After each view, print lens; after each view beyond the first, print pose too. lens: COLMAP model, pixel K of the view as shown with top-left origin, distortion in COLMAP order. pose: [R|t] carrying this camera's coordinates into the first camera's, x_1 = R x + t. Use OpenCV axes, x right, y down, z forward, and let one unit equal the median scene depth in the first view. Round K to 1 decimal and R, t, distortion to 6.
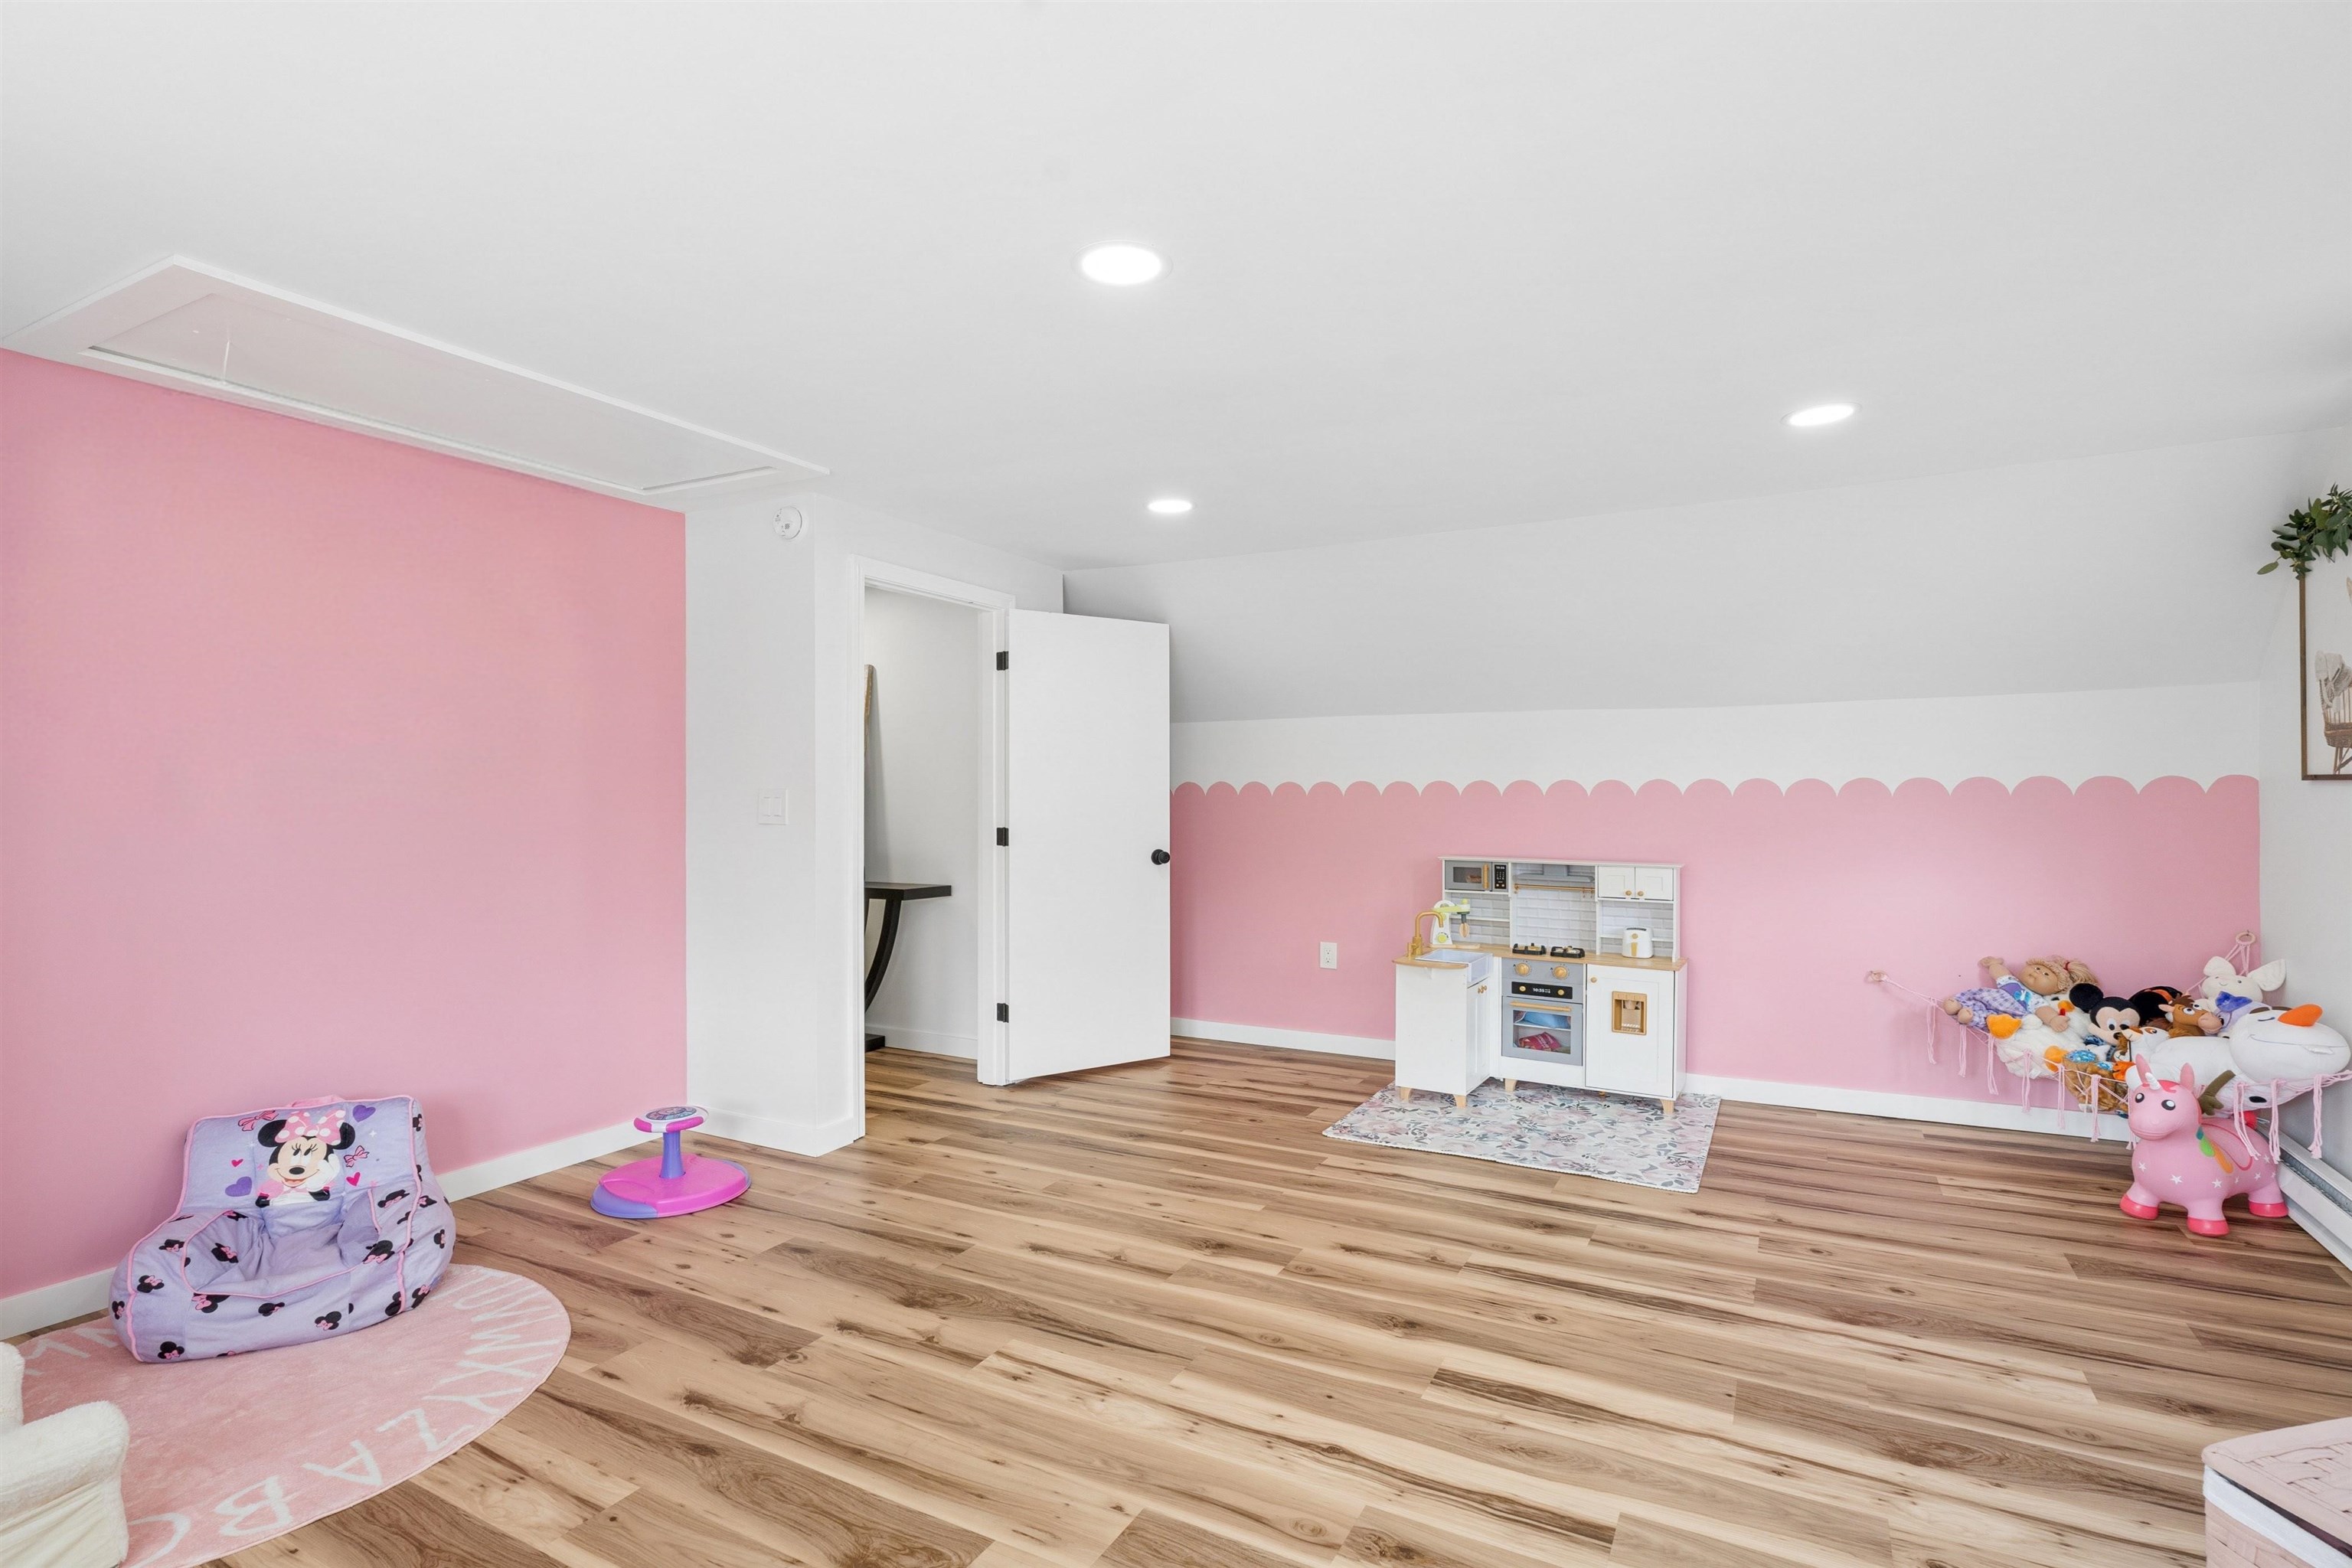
lens RADIAL K [[1090.5, 0, 1178.1], [0, 1090.5, 785.5], [0, 0, 1]] dist [-0.000115, -0.000307]
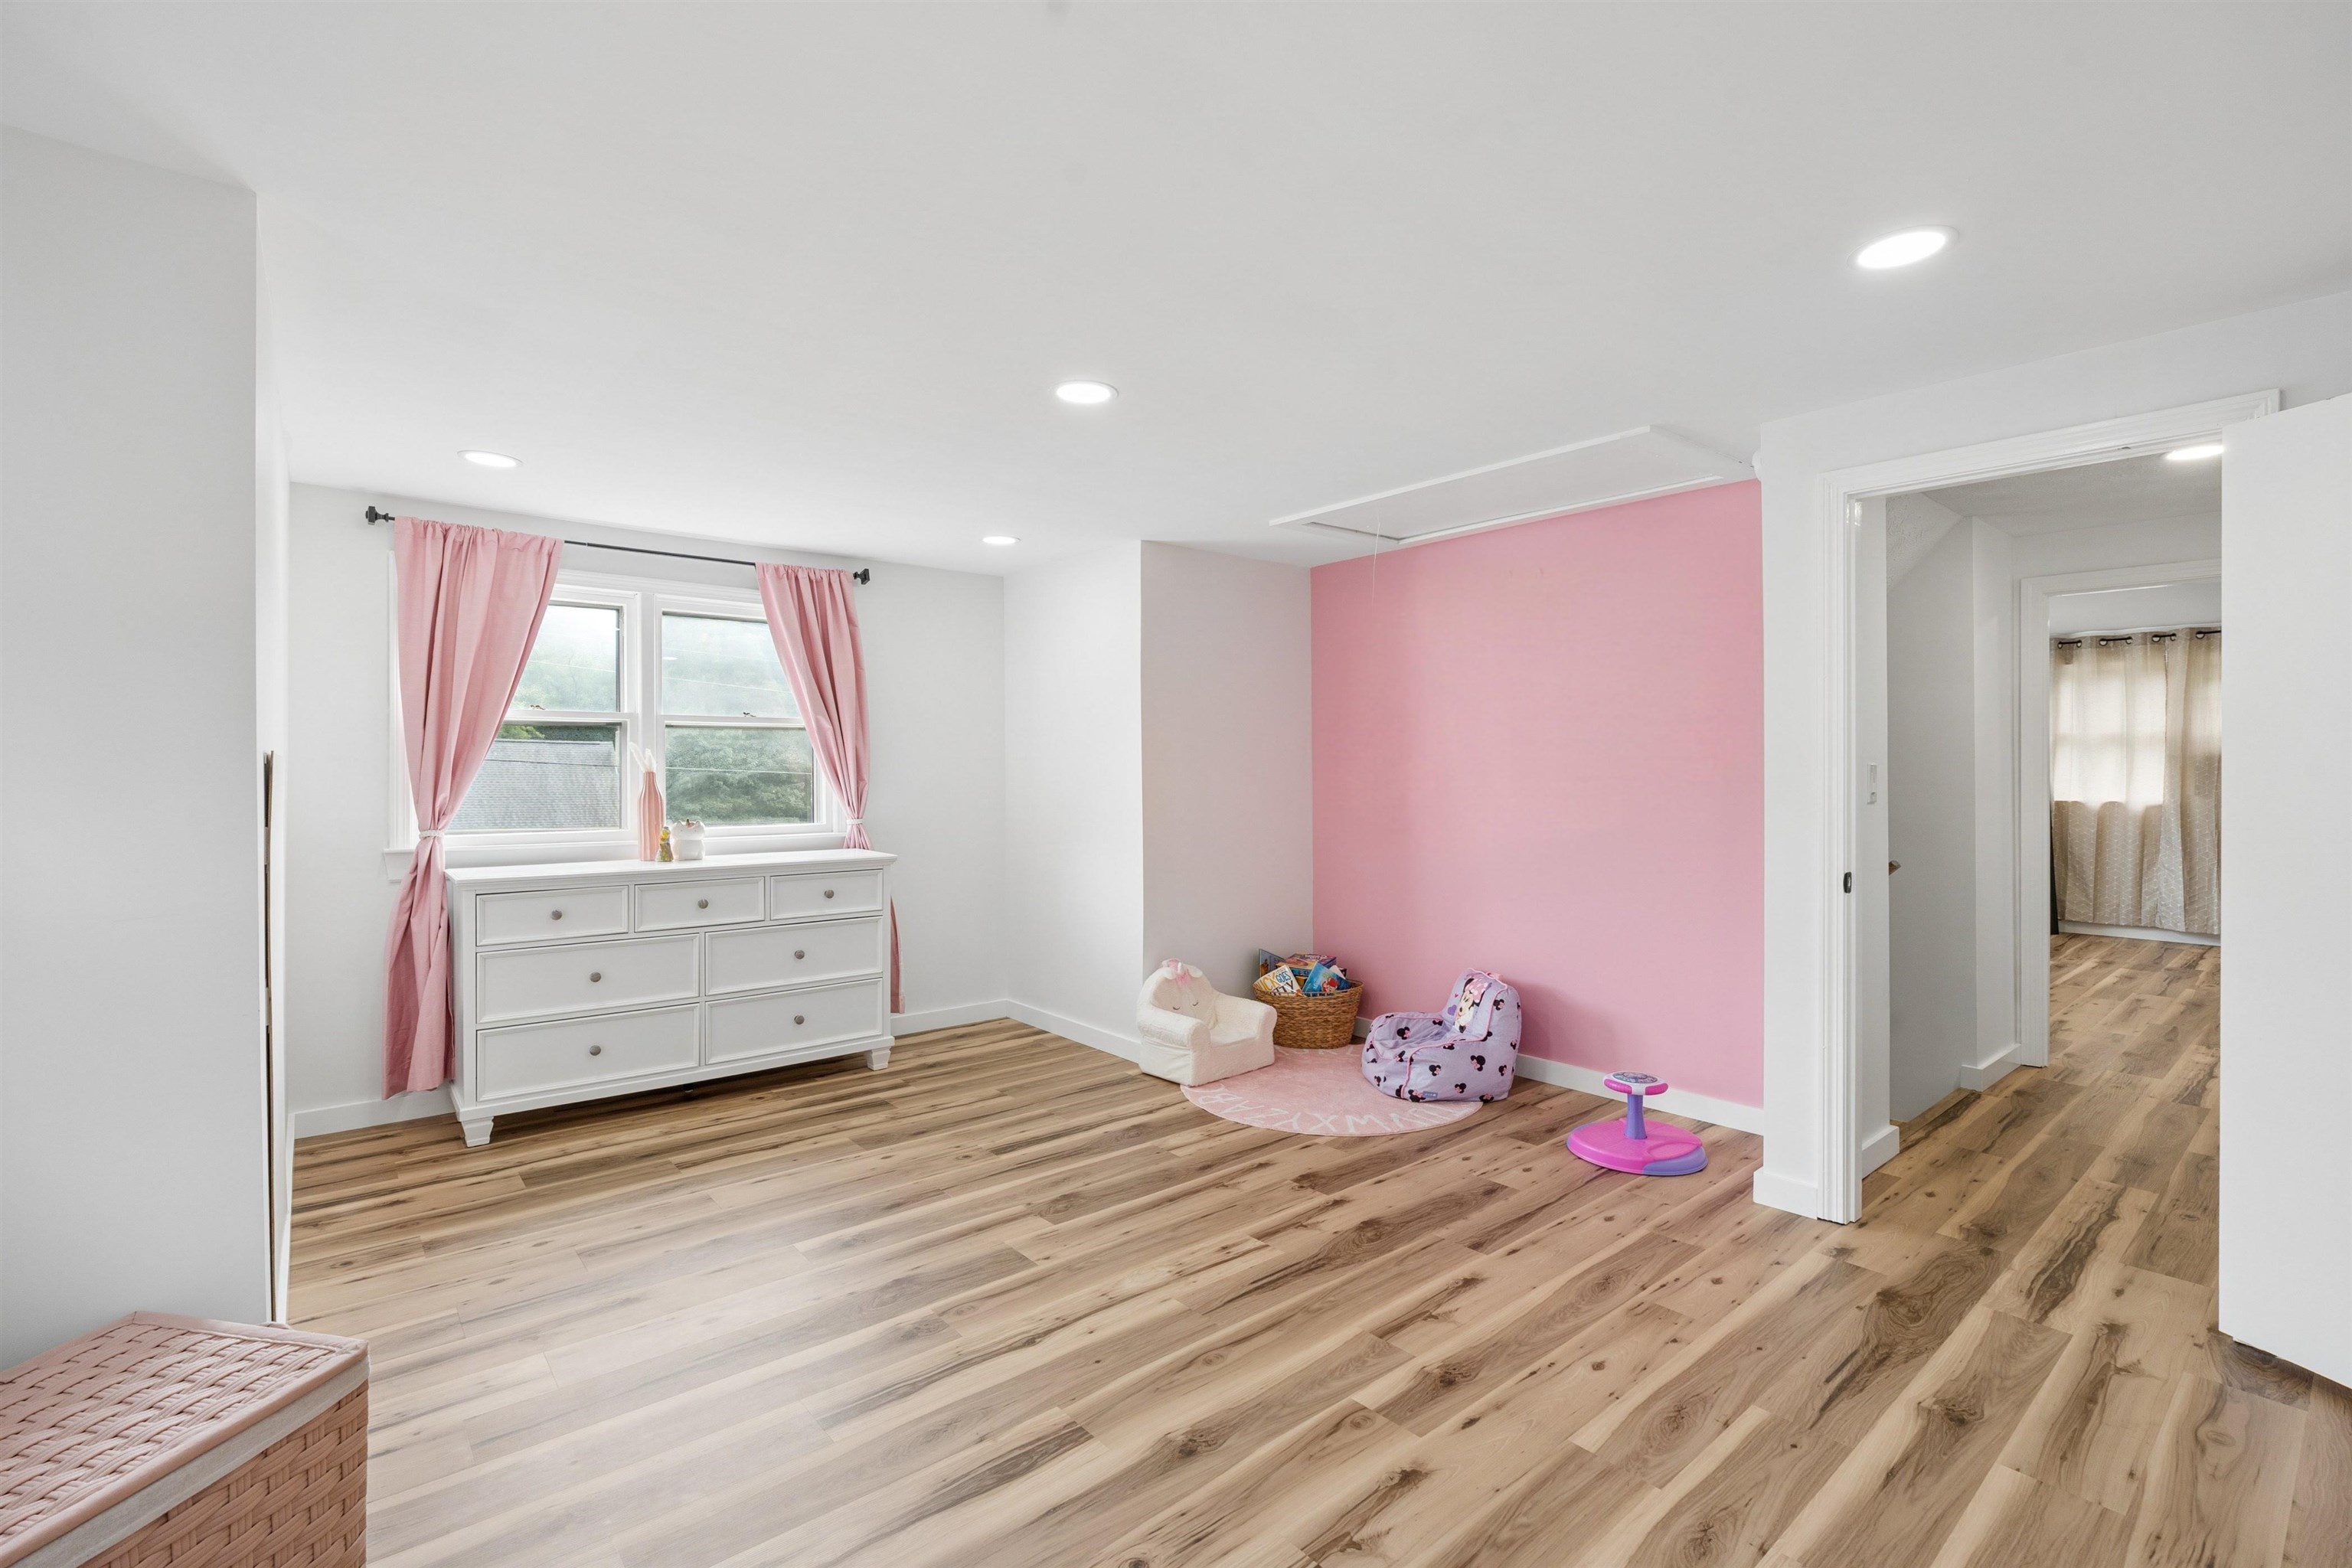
lens RADIAL K [[1090.5, 0, 1174.7], [0, 1090.5, 774.8], [0, 0, 1]] dist [-0.000115, -0.000307]
pose [[-0.359165, 0.006053, -0.933254, 0.956883], [0.003884, 0.999980, 0.004991, -0.023389], [0.933266, -0.001832, -0.359182, 1.249953]]
